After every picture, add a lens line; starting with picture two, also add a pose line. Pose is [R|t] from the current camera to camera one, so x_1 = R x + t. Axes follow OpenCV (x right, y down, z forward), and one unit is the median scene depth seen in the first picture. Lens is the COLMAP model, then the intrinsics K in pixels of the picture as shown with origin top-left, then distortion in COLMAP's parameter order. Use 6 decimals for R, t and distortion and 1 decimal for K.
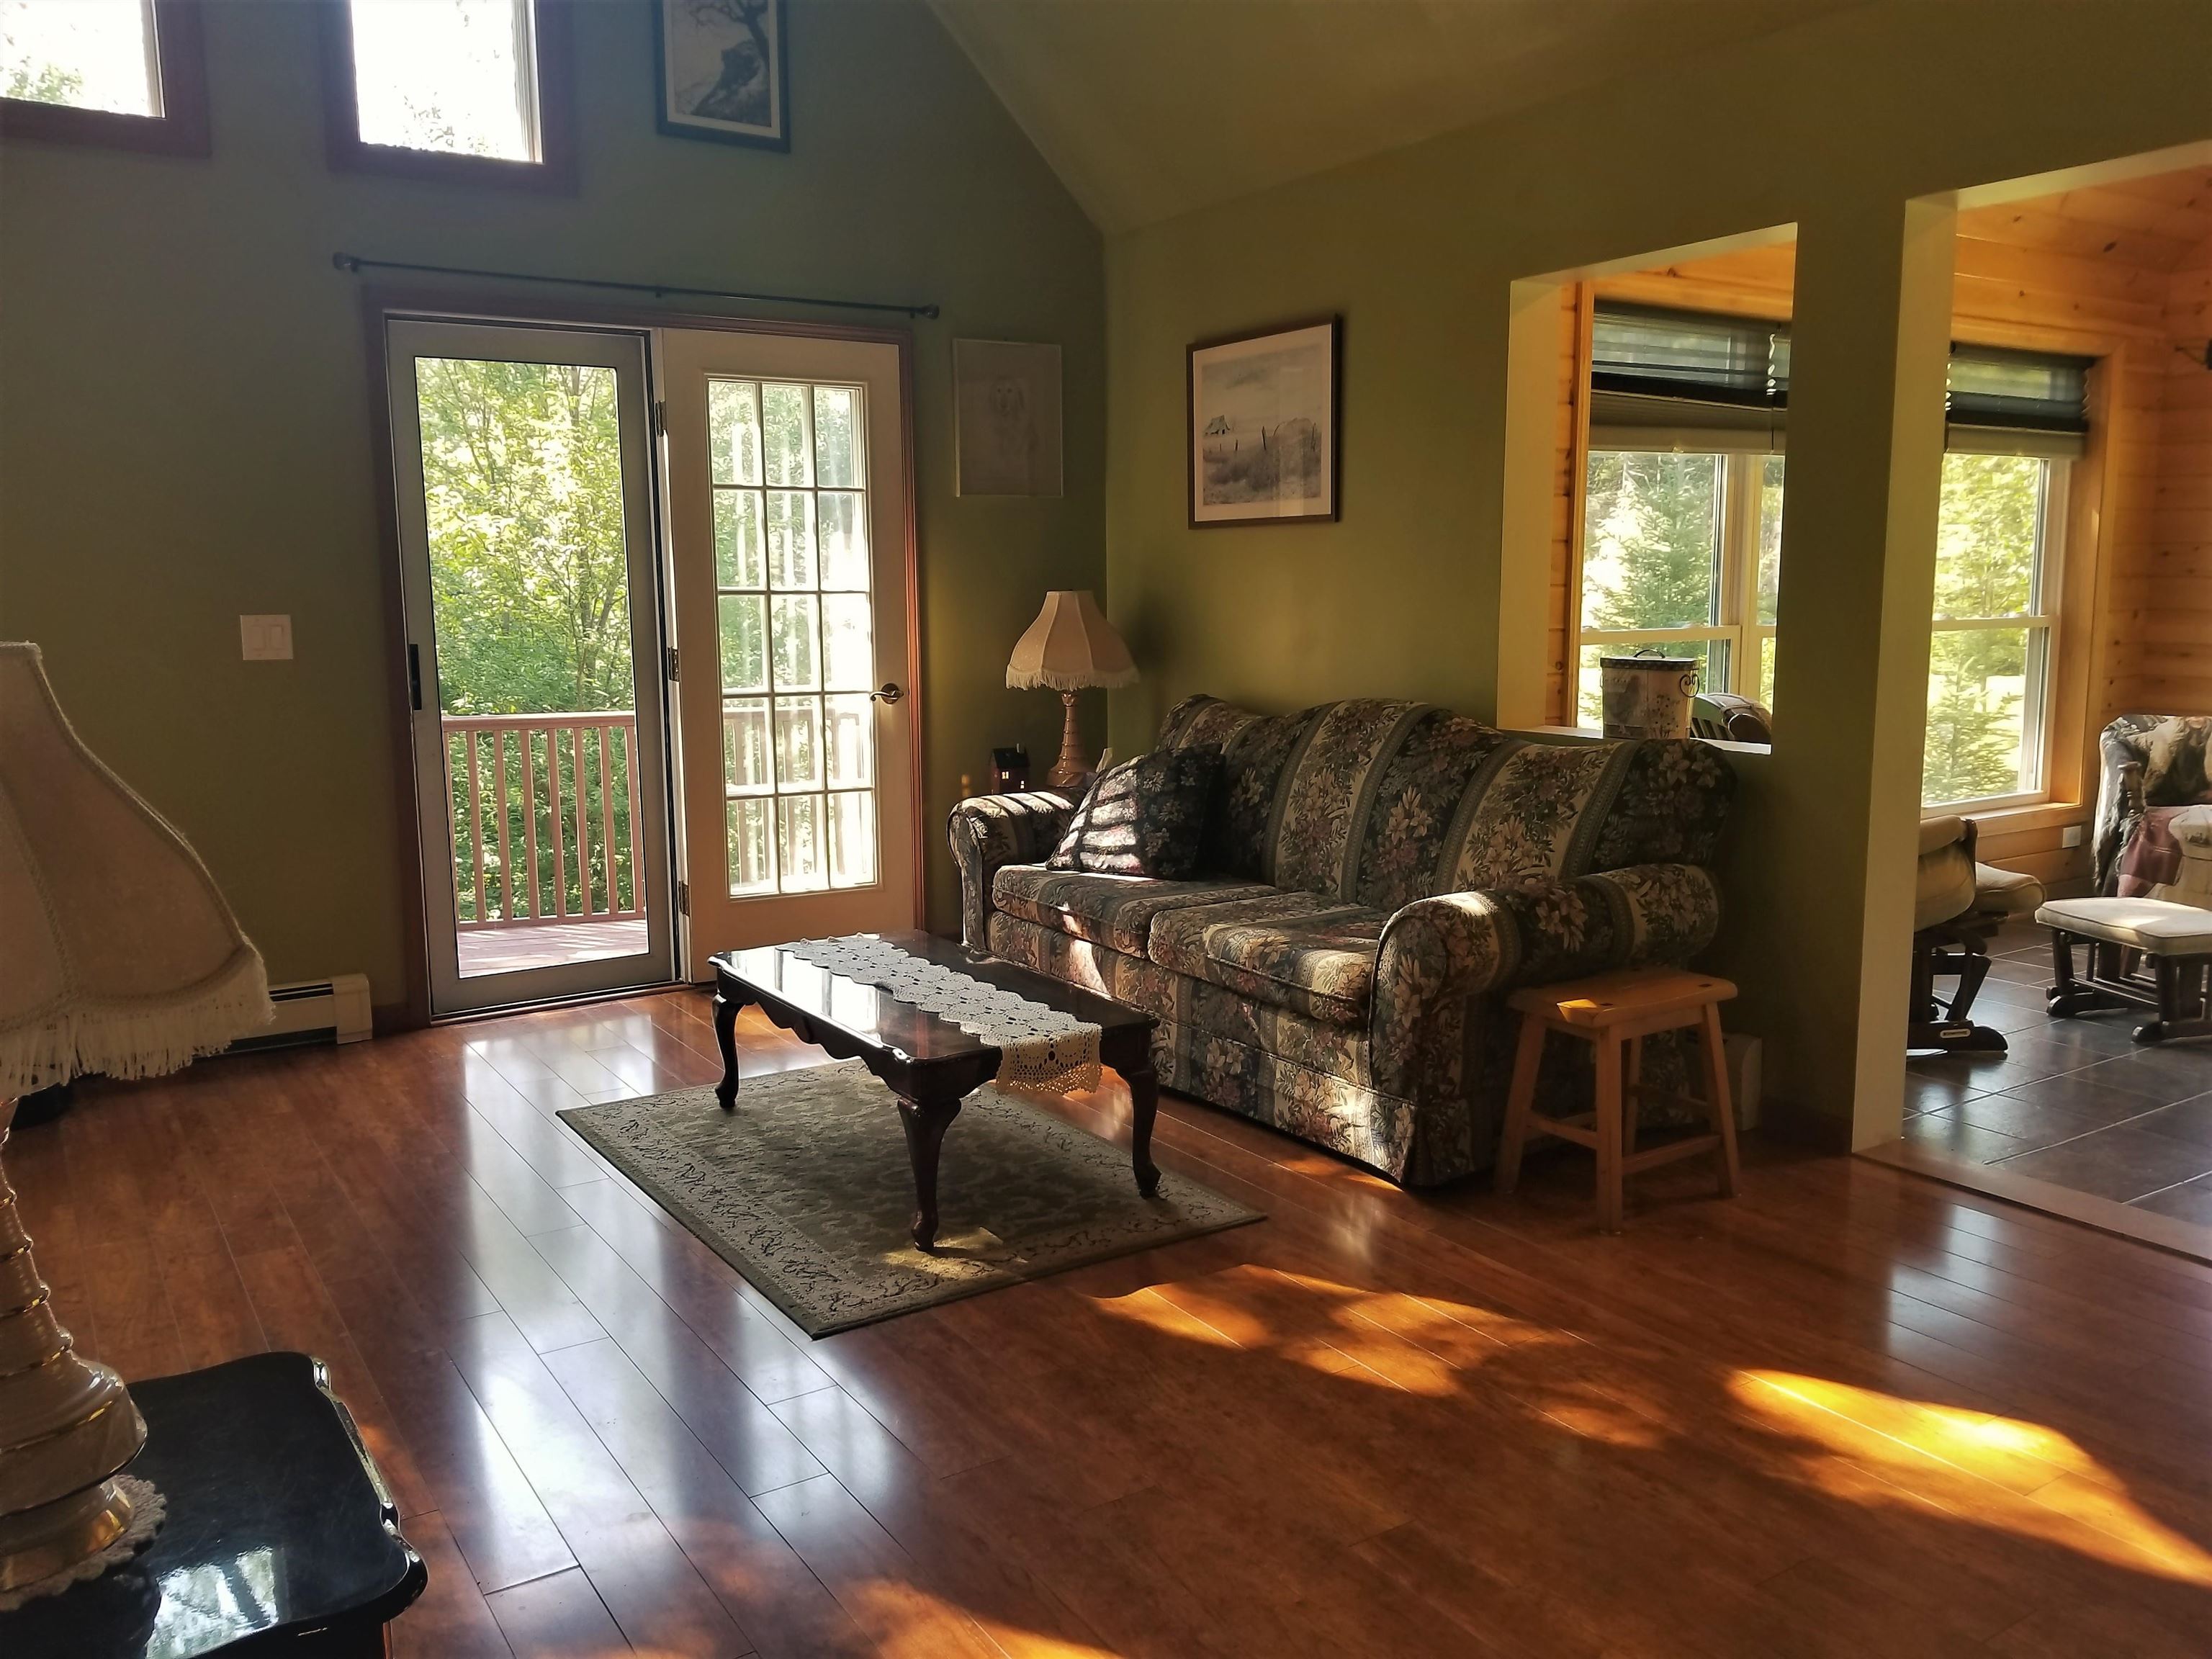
lens RADIAL K [[1732.8, 0, 1106.0], [0, 1732.8, 829.5], [0, 0, 1]] dist [0.104493, -0.199184]
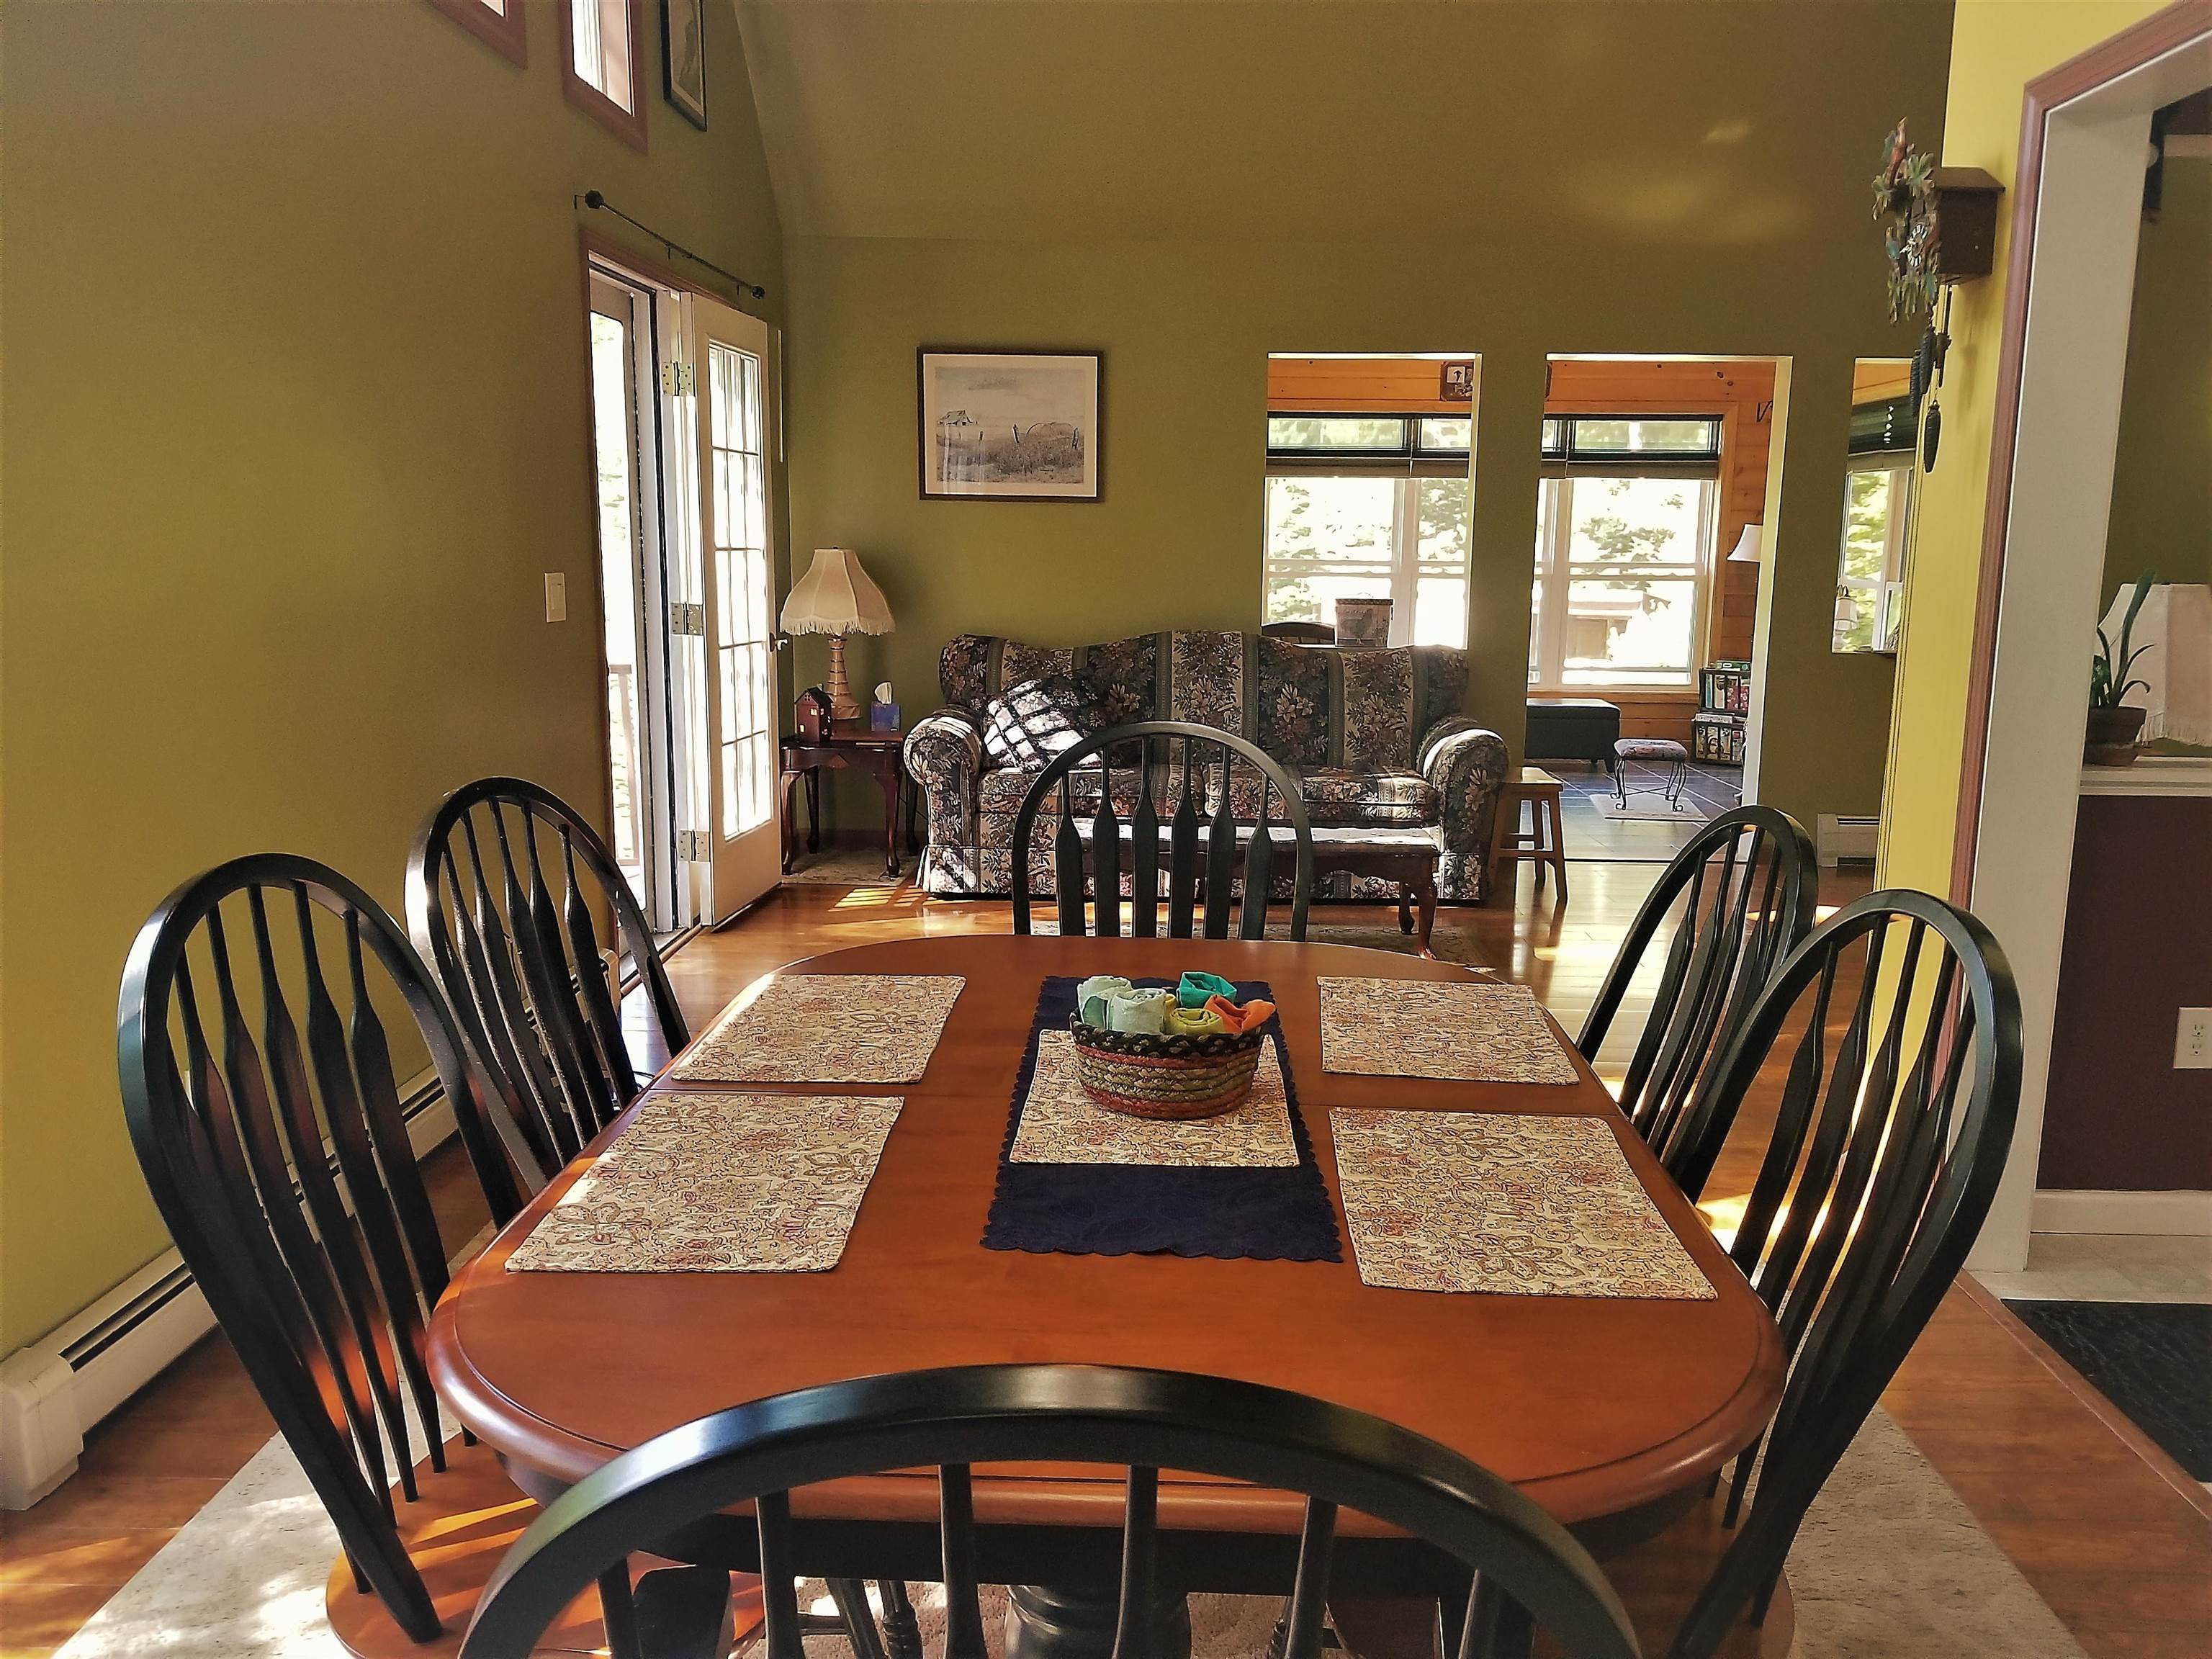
lens RADIAL K [[1711.4, 0, 1146.1], [0, 1711.4, 855.8], [0, 0, 1]] dist [0.105484, -0.237494]
pose [[0.558389, -0.136411, 0.818287, -1.078513], [0.100876, 0.990233, 0.096238, -0.030291], [-0.823423, 0.028807, 0.566696, 0.230449]]
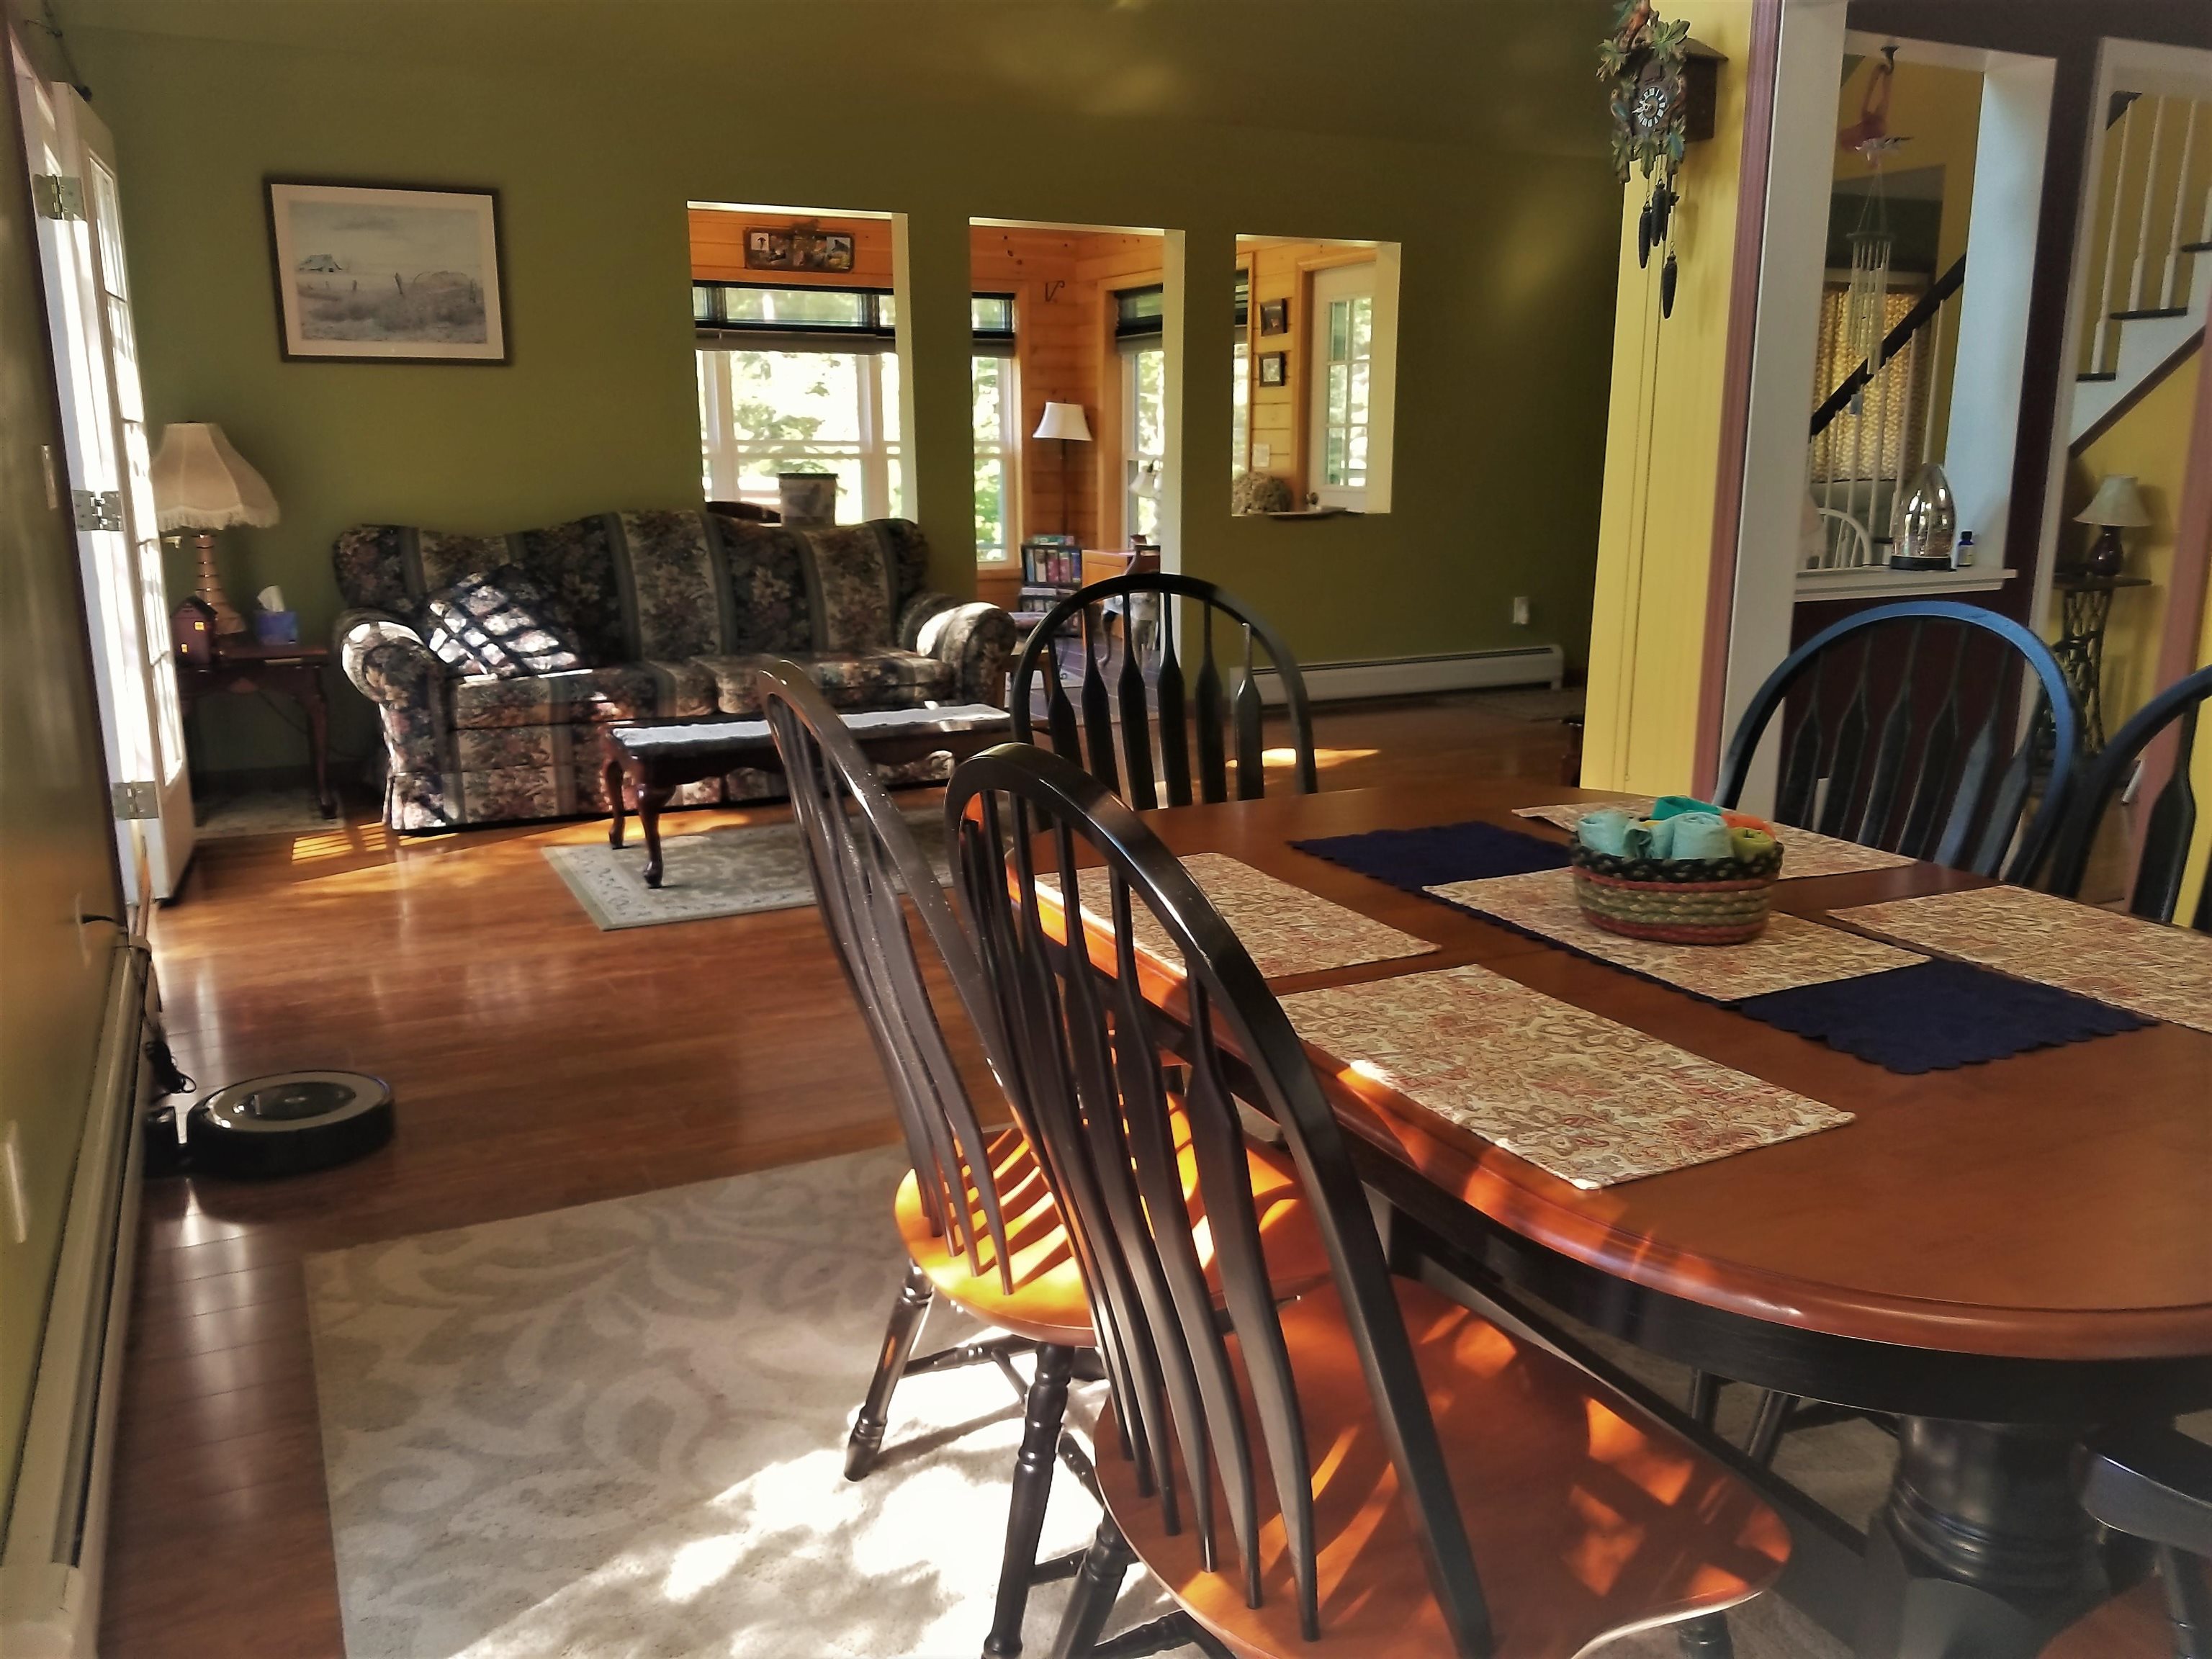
lens RADIAL K [[1732.8, 0, 1106.0], [0, 1732.8, 829.5], [0, 0, 1]] dist [0.104493, -0.199184]
pose [[0.113828, -0.212117, 0.970592, -1.144048], [0.140858, 0.970519, 0.195582, -0.050442], [-0.983464, 0.114453, 0.140350, 0.506876]]
